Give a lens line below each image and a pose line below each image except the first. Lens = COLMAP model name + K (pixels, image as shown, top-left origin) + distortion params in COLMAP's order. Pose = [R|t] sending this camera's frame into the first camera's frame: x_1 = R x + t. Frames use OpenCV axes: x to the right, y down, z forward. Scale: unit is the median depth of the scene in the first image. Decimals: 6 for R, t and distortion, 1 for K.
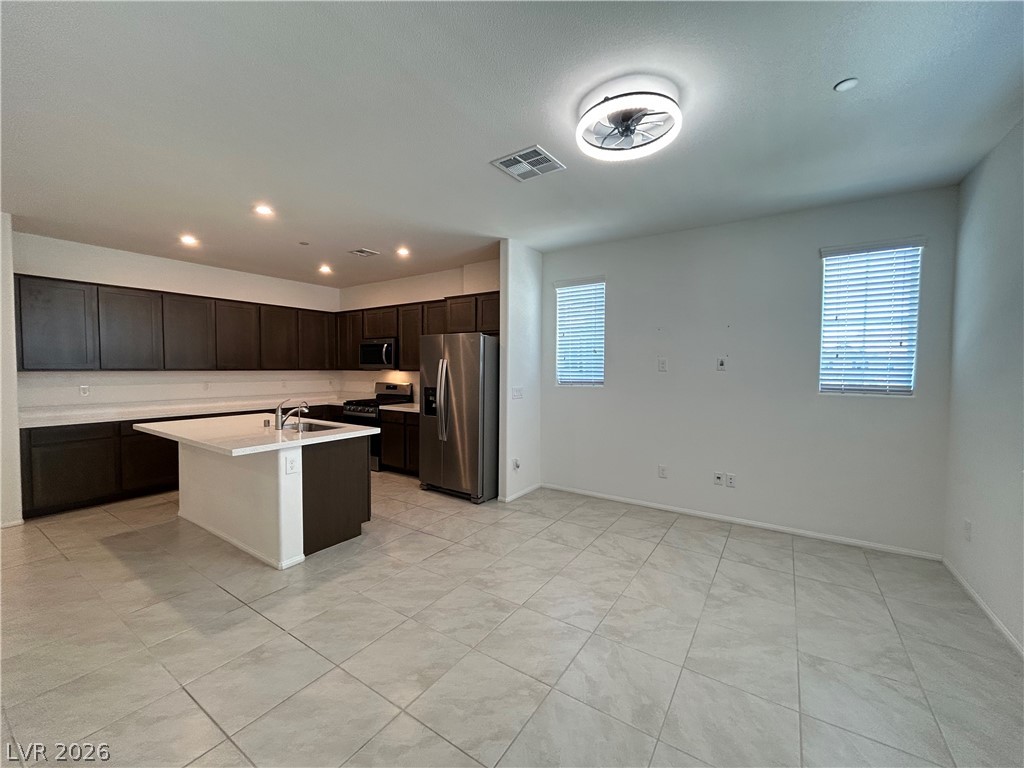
lens RADIAL K [[416.1, 0, 507.7], [0, 416.1, 384.9], [0, 0, 1]] dist [-0.001111, 0.000819]
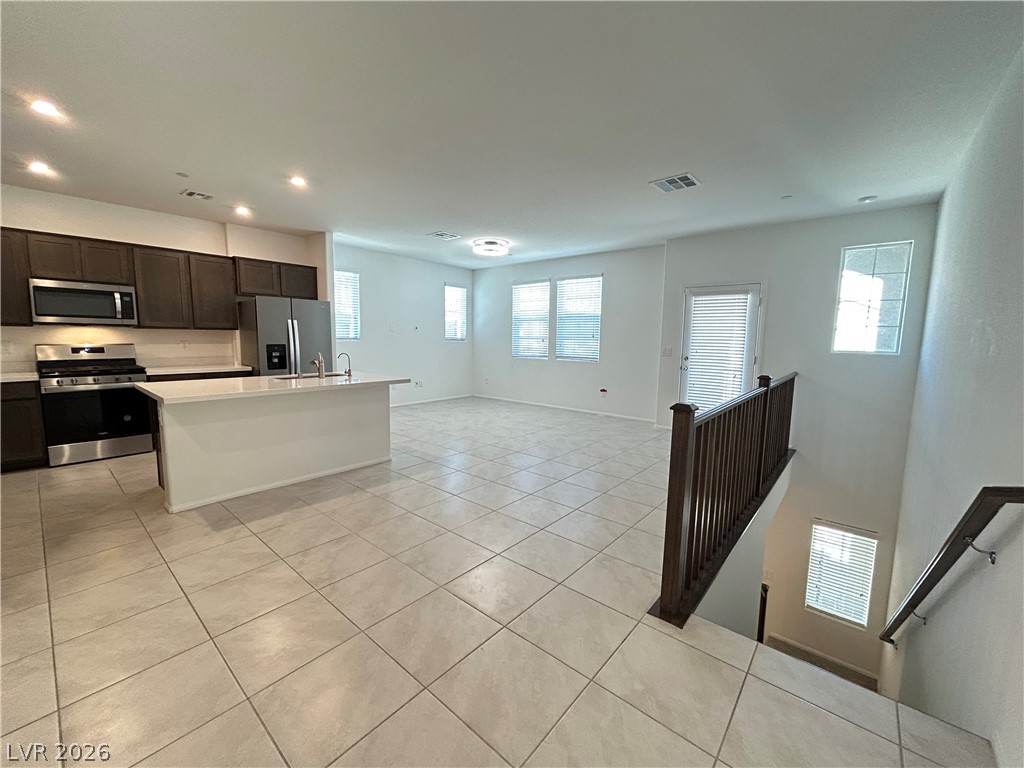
lens RADIAL K [[416.1, 0, 516.9], [0, 416.1, 383.9], [0, 0, 1]] dist [-0.001111, 0.000819]
pose [[0.108532, -0.116436, 0.987251, -1.507175], [0.026499, 0.993103, 0.114213, 0.001894], [-0.993740, 0.013766, 0.110868, 0.276331]]
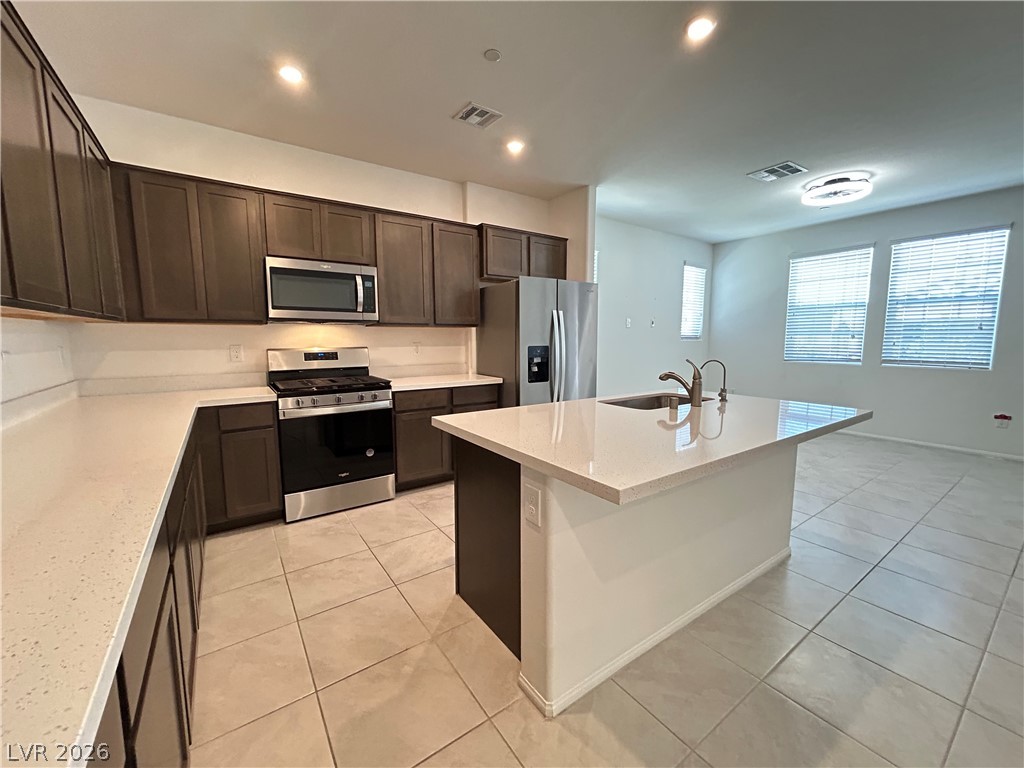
lens RADIAL K [[416.1, 0, 514.1], [0, 416.1, 383.1], [0, 0, 1]] dist [-0.001111, 0.000819]
pose [[0.352535, -0.111737, 0.929104, -1.135459], [0.041004, 0.993737, 0.103952, -0.008768], [-0.934900, 0.001451, 0.354908, 0.930972]]
